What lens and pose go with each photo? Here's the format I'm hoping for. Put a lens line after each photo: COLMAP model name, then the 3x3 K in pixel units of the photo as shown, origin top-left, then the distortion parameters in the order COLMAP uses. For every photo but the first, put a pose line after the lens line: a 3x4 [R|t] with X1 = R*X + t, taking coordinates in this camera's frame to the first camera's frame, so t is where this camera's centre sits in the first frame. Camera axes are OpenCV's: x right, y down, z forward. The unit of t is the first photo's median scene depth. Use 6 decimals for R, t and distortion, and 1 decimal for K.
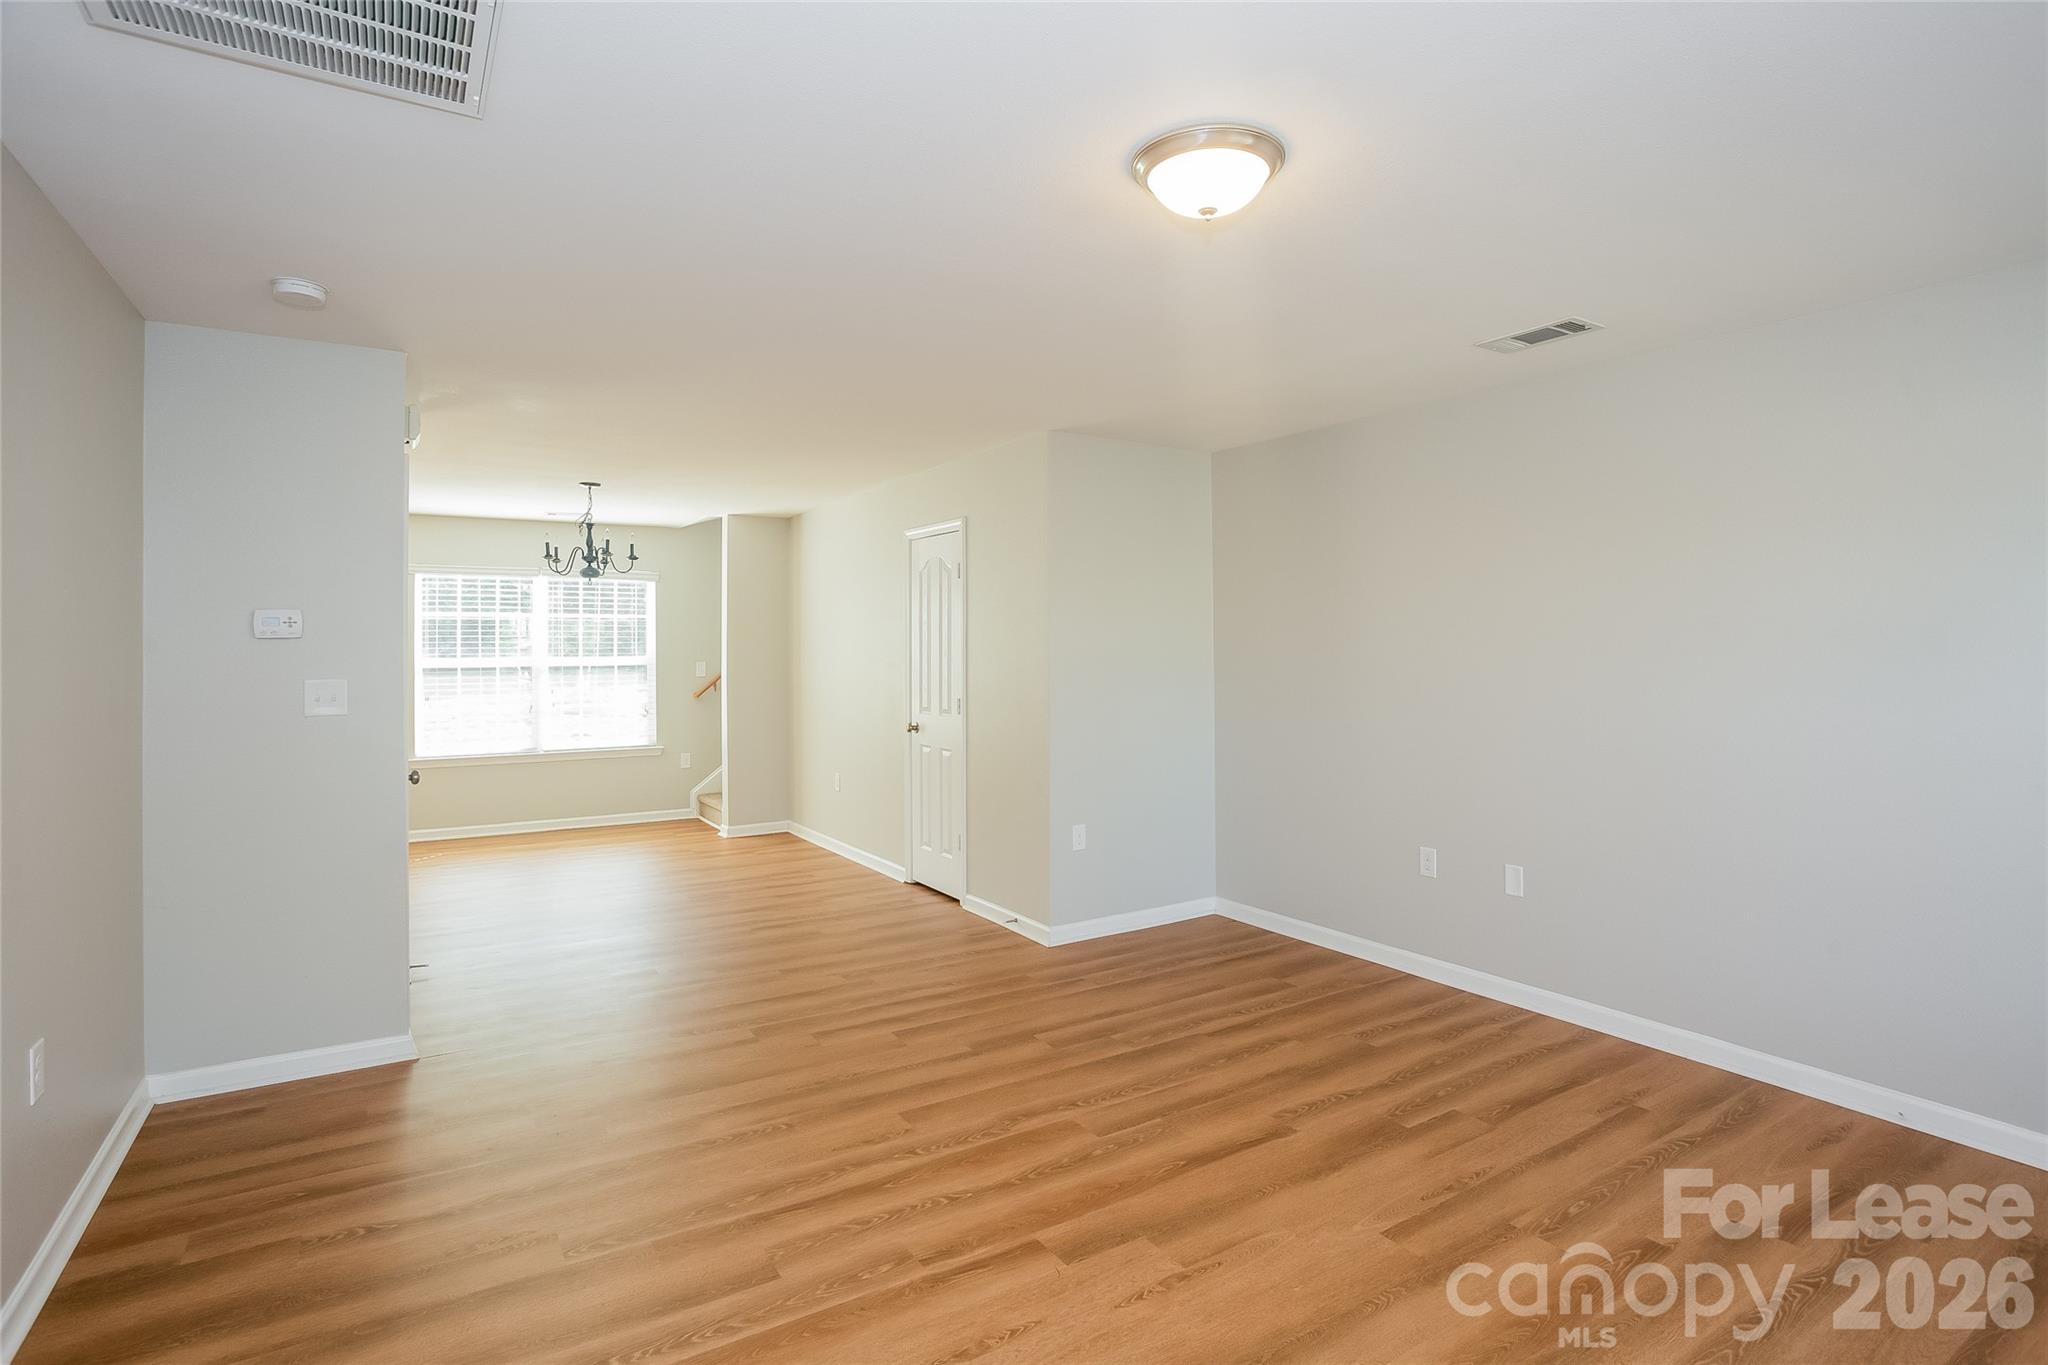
lens RADIAL K [[986.8, 0, 1027.1], [0, 986.8, 666.9], [0, 0, 1]] dist [-0.048084, 0.002532]
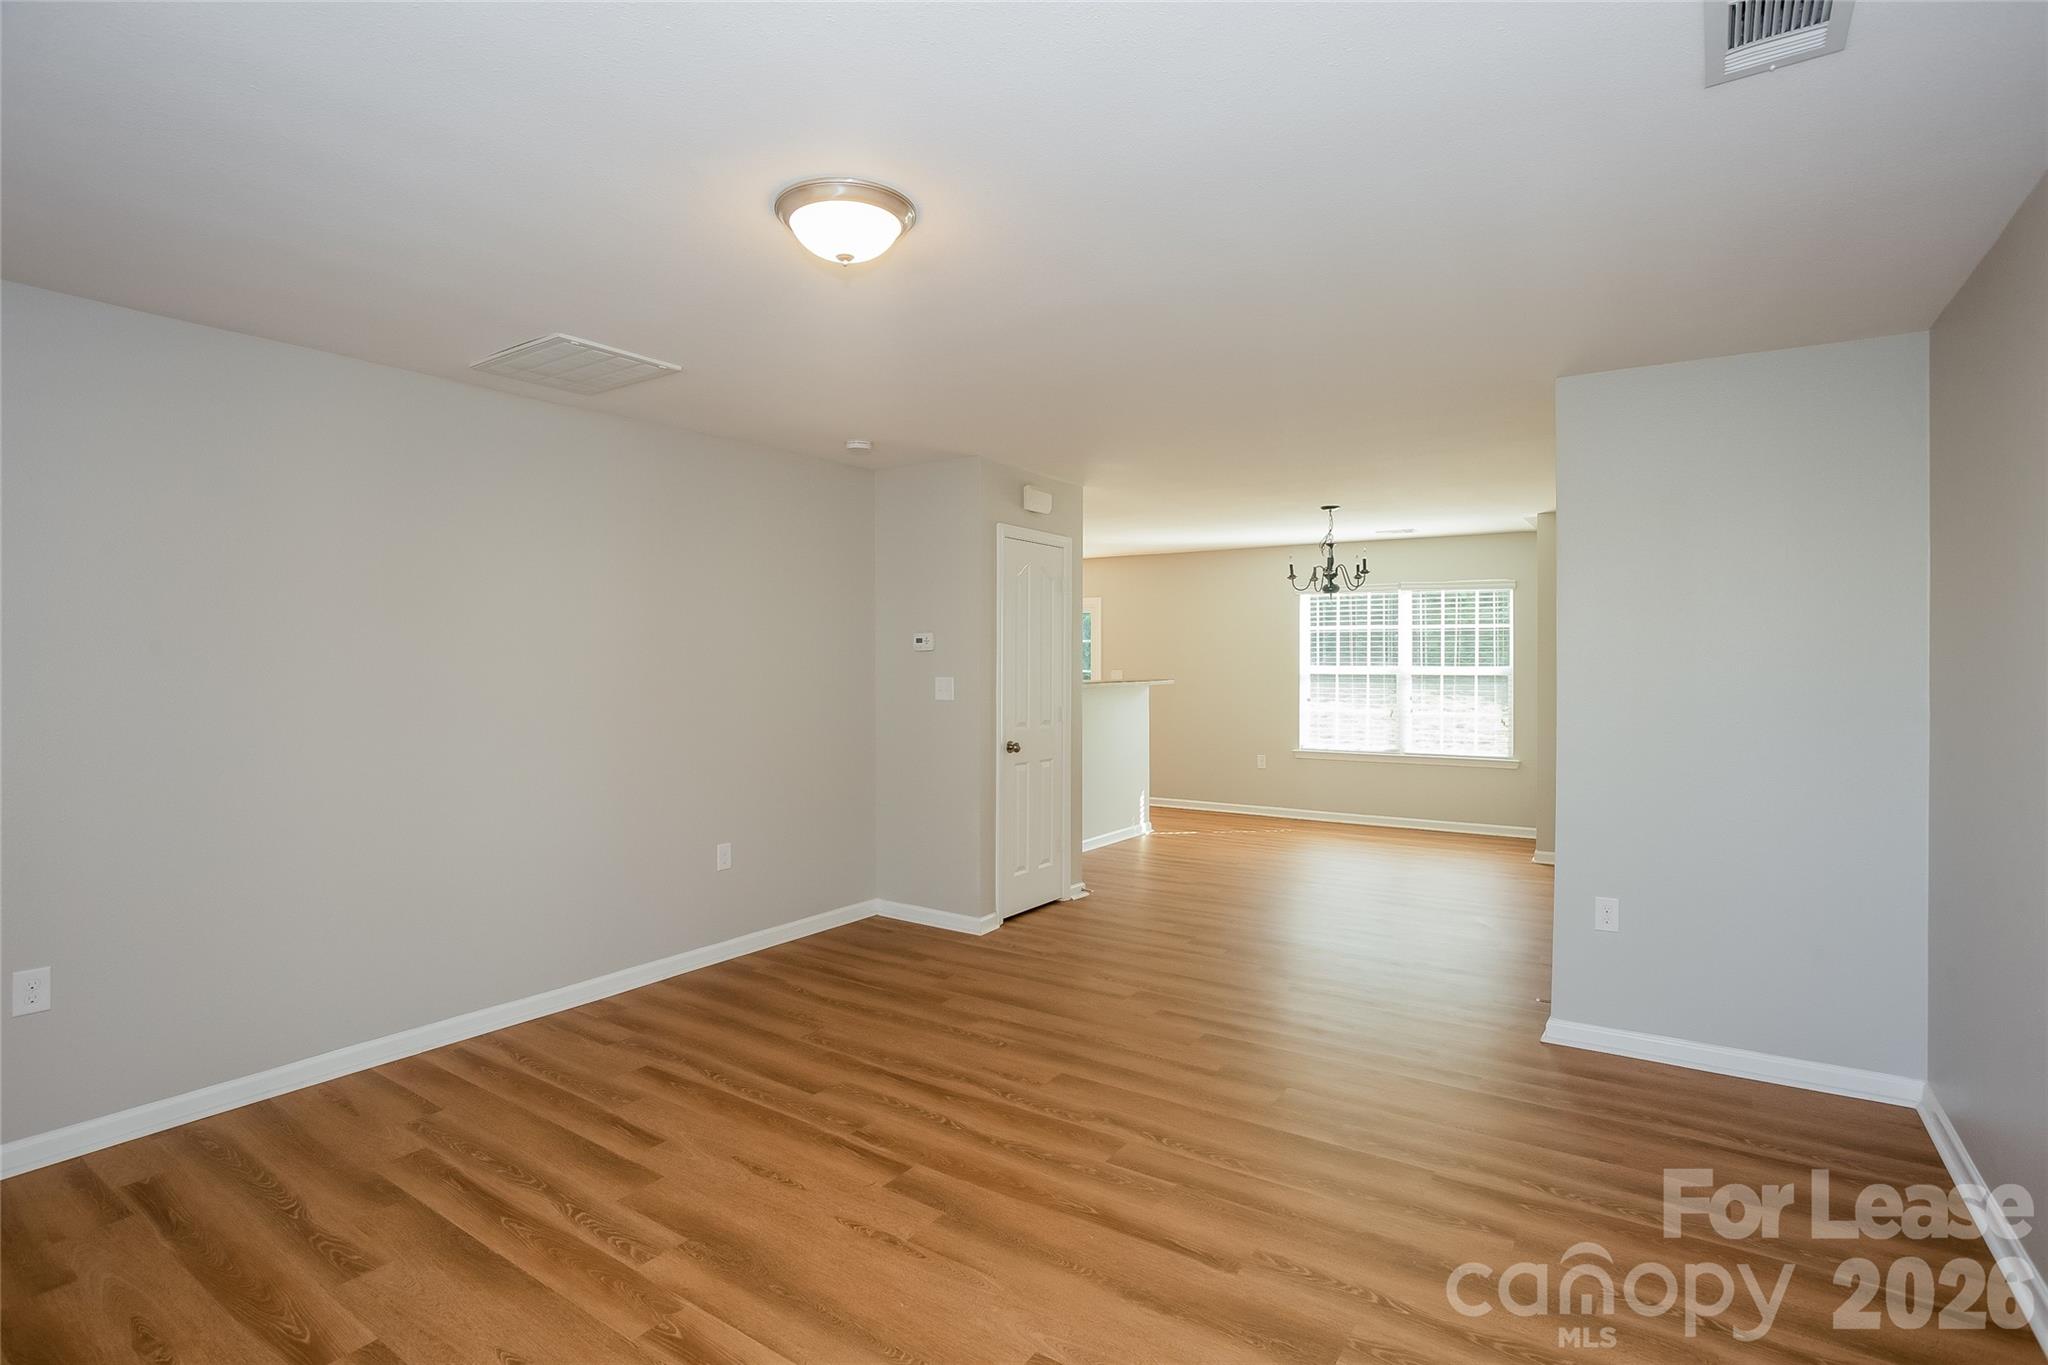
lens RADIAL K [[986.8, 0, 1029.9], [0, 986.8, 679.6], [0, 0, 1]] dist [-0.048084, 0.002532]
pose [[0.416804, 0.020707, -0.908761, 0.418466], [-0.018259, 0.999730, 0.014405, -0.004299], [0.908813, 0.010589, 0.417069, 0.239332]]
